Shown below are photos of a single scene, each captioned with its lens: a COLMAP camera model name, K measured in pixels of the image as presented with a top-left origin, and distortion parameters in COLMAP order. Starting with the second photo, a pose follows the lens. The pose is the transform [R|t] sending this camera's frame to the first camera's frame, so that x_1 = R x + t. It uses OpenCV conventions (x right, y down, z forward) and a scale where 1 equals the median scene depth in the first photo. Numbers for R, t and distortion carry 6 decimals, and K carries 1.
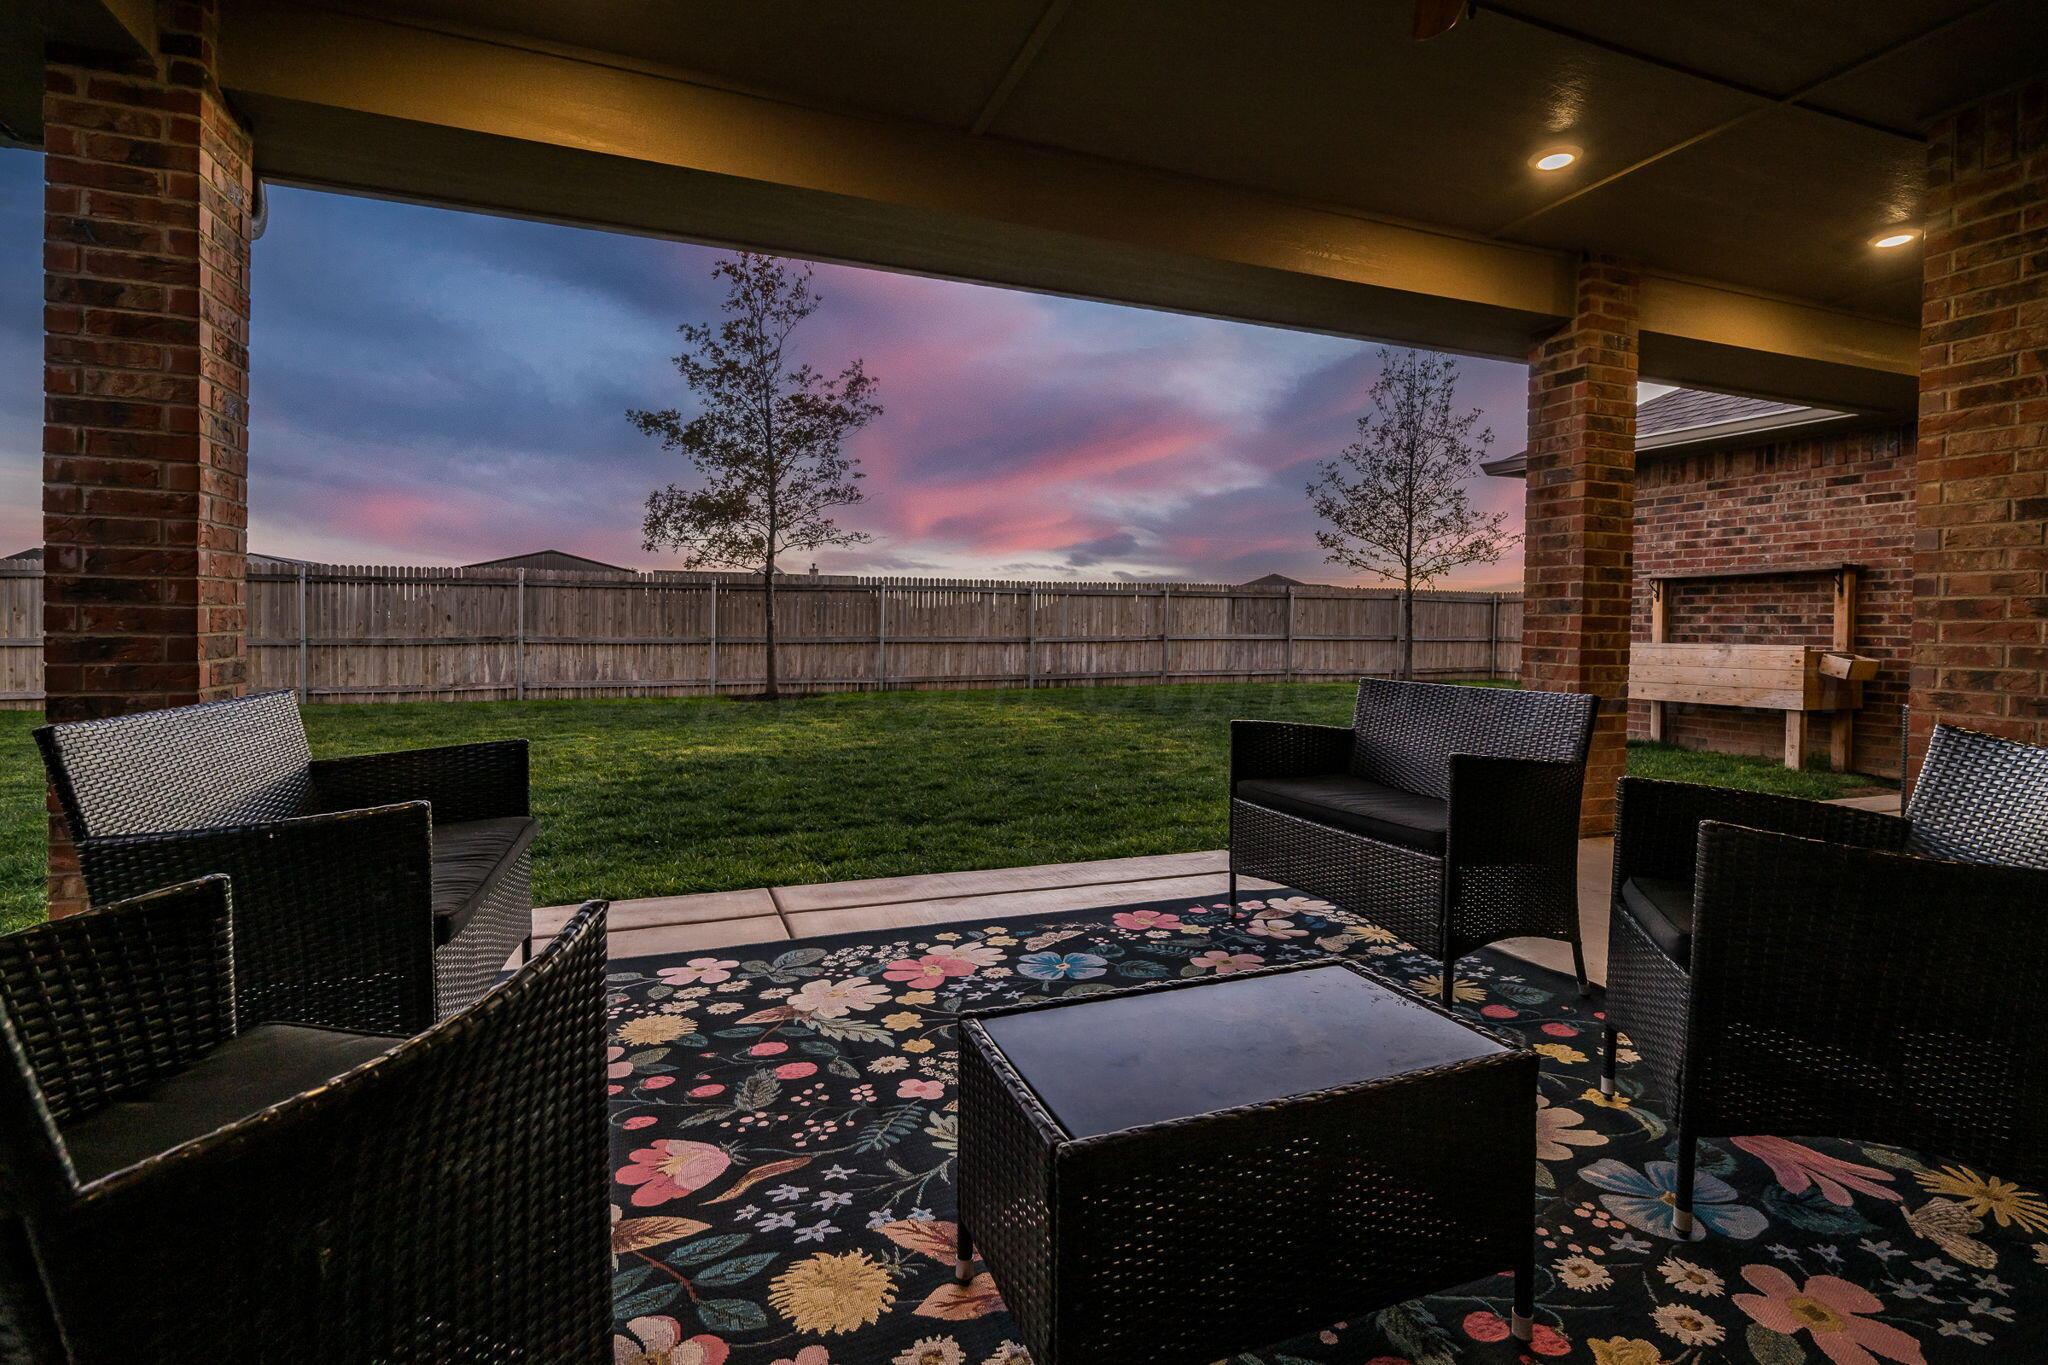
lens RADIAL K [[958.5, 0, 1030.2], [0, 958.5, 621.3], [0, 0, 1]] dist [-0.004190, 0.000946]
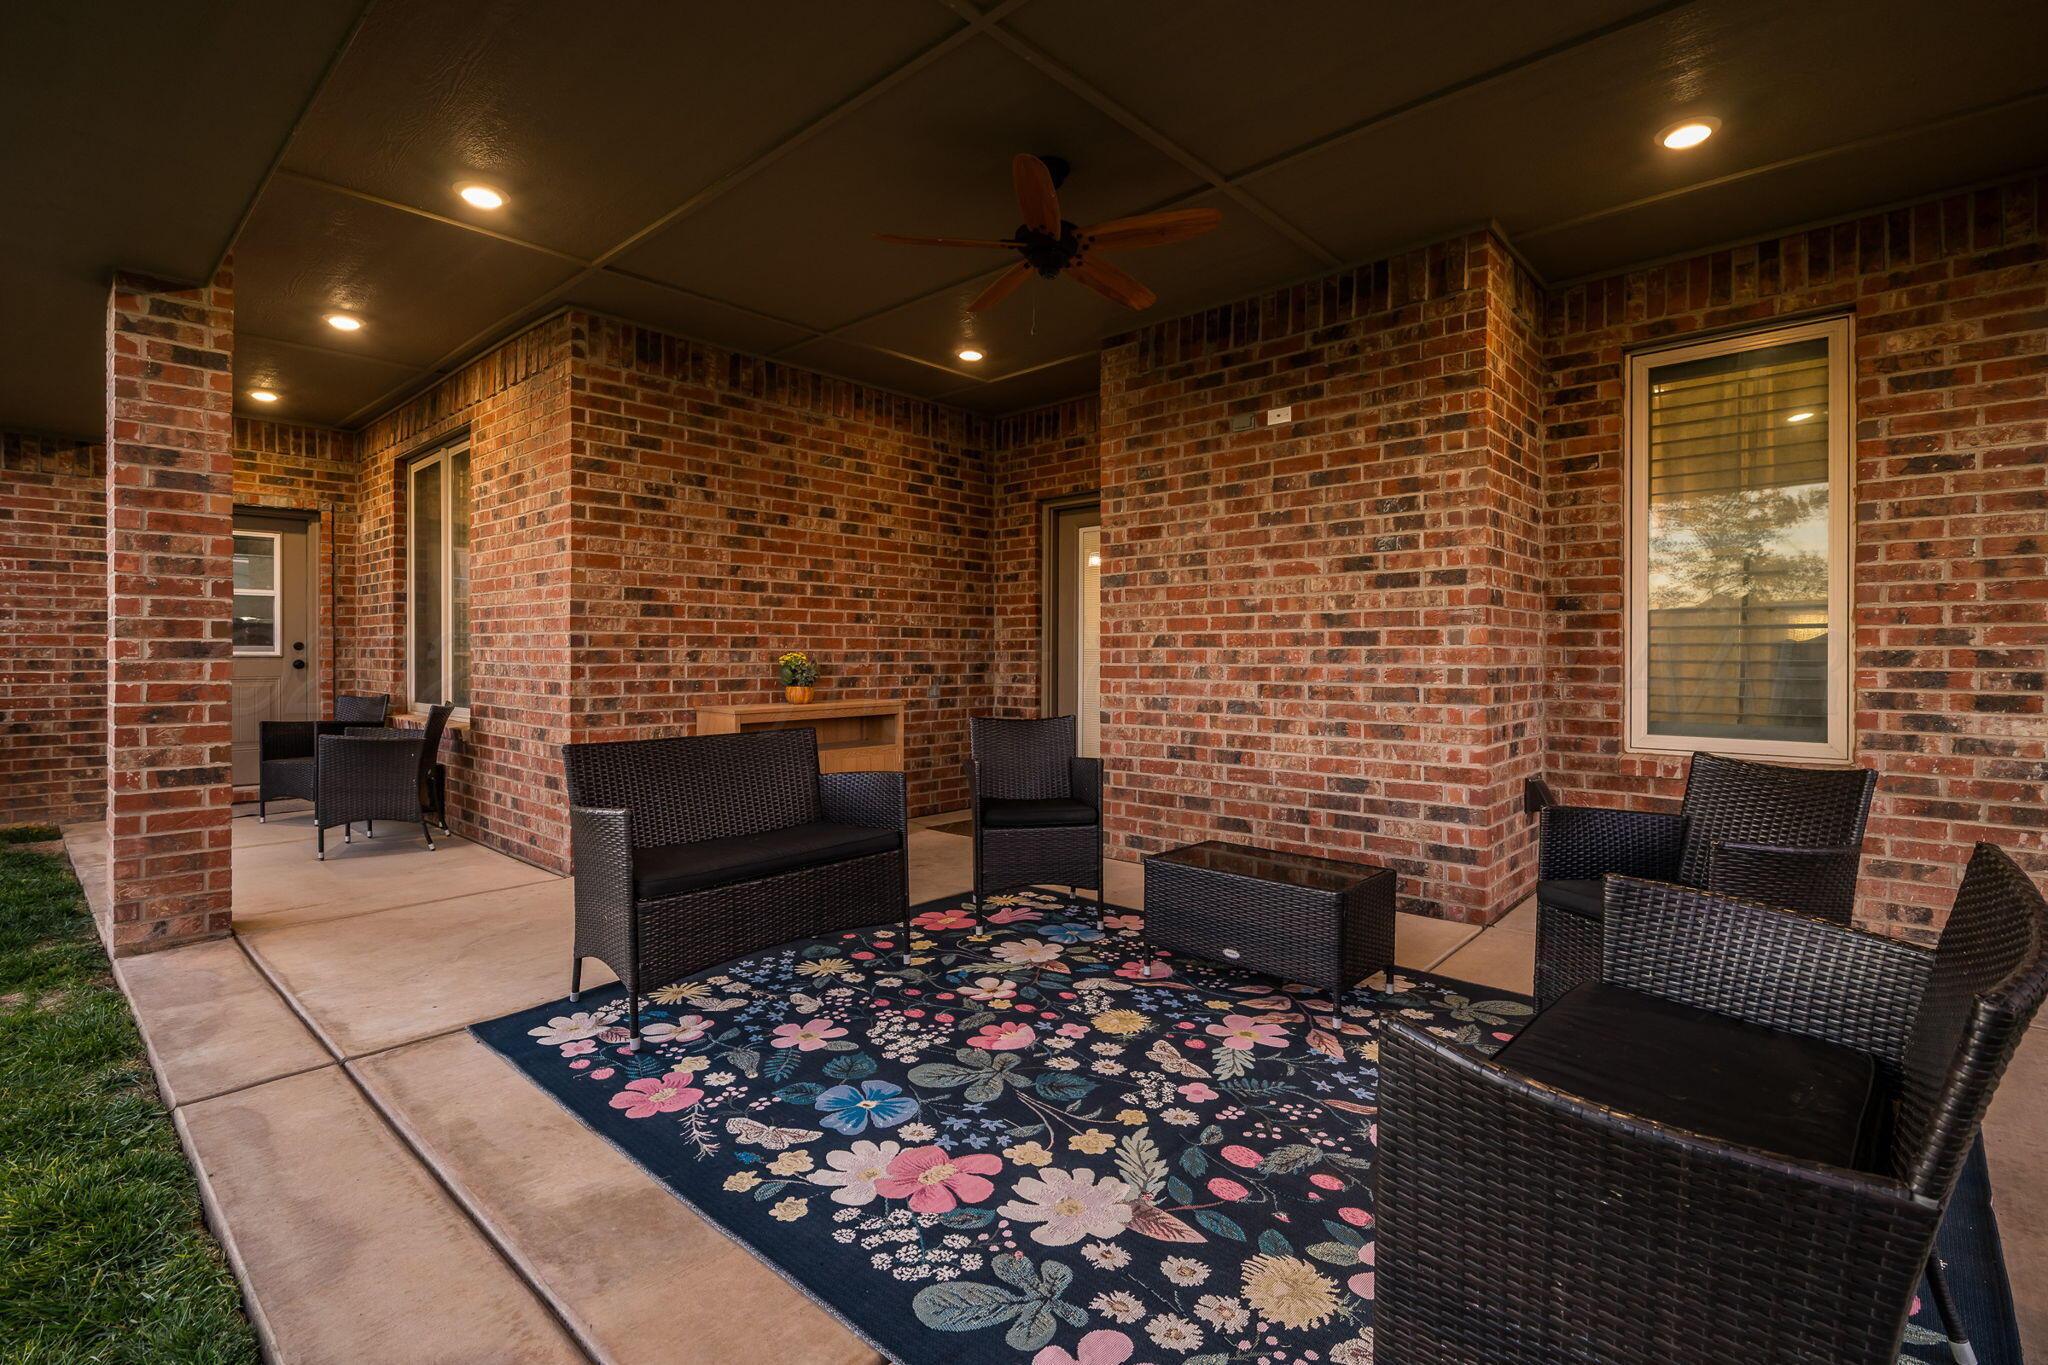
lens RADIAL K [[958.5, 0, 1065.8], [0, 958.5, 646.1], [0, 0, 1]] dist [-0.004190, 0.000946]
pose [[-0.466593, -0.007305, 0.884442, -0.715978], [-0.007965, 0.999960, 0.004058, -0.042931], [-0.884436, -0.005151, -0.466633, 1.127282]]
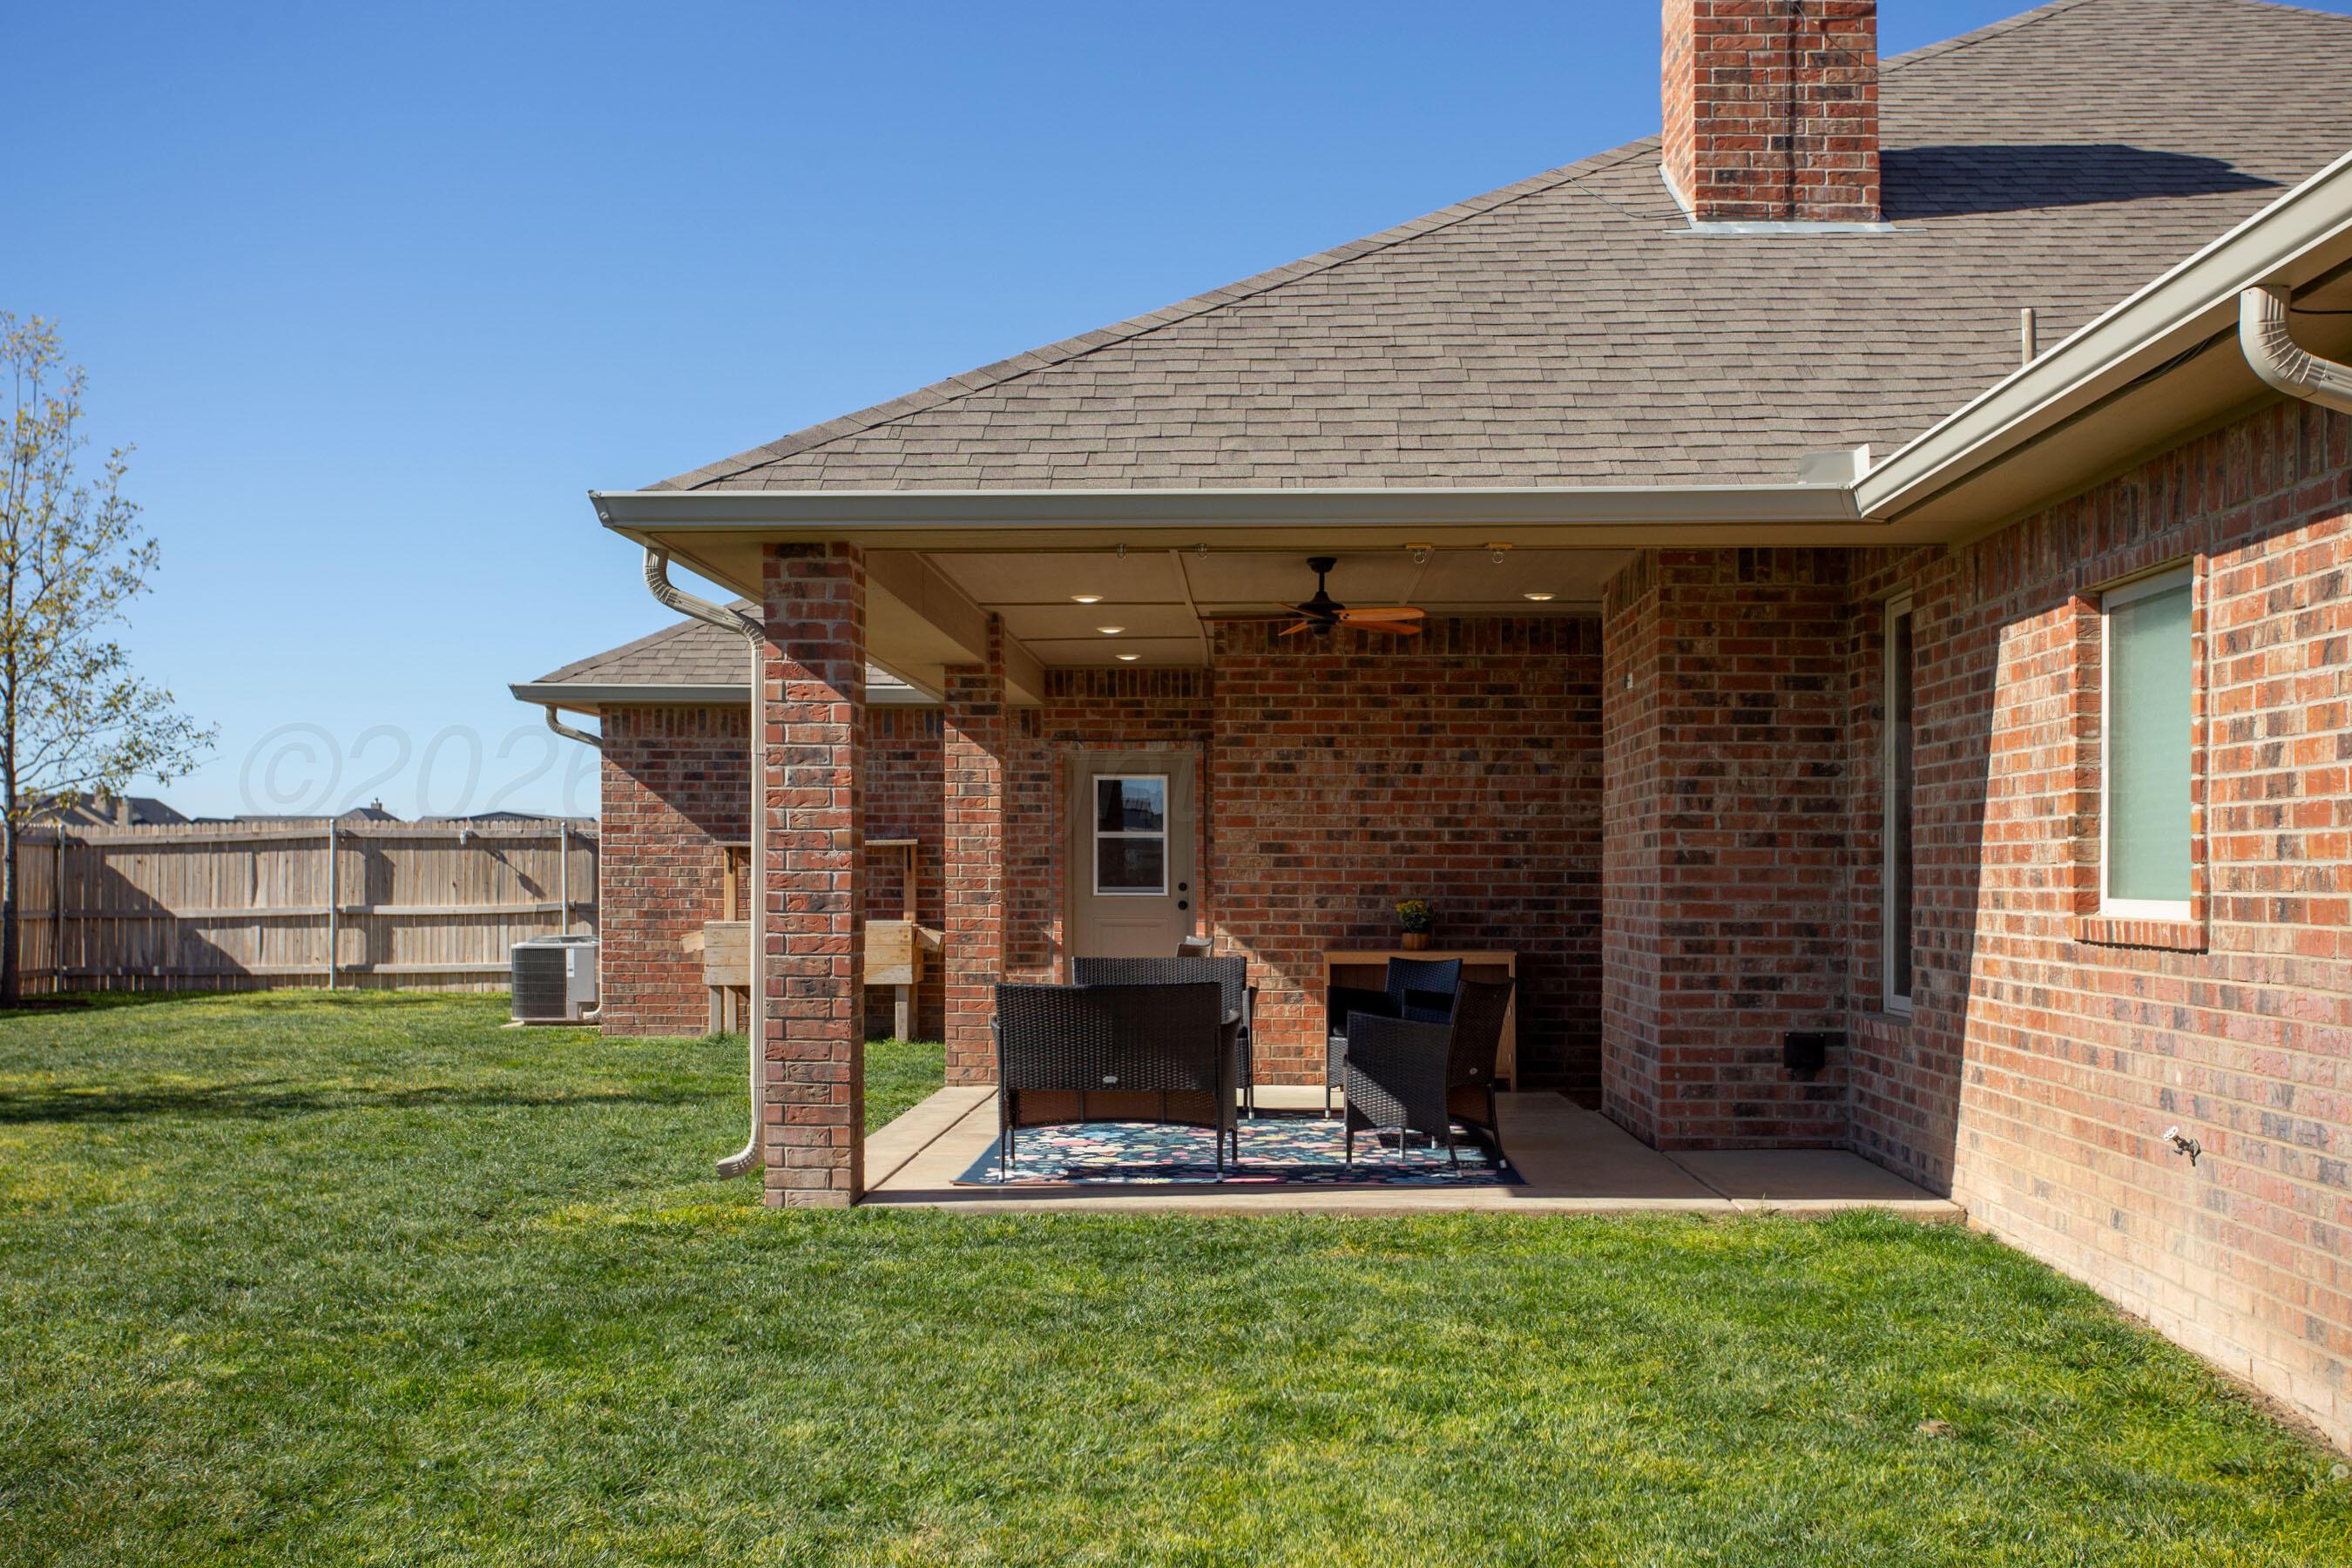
lens RADIAL K [[2678.4, 0, 1166.3], [0, 2678.4, 786.3], [0, 0, 1]] dist [0.063893, 0.000000]
pose [[0.388023, 0.016758, 0.921497, -3.856333], [0.001935, 0.999818, -0.018997, -0.141401], [-0.921648, 0.009154, 0.387920, -0.840874]]
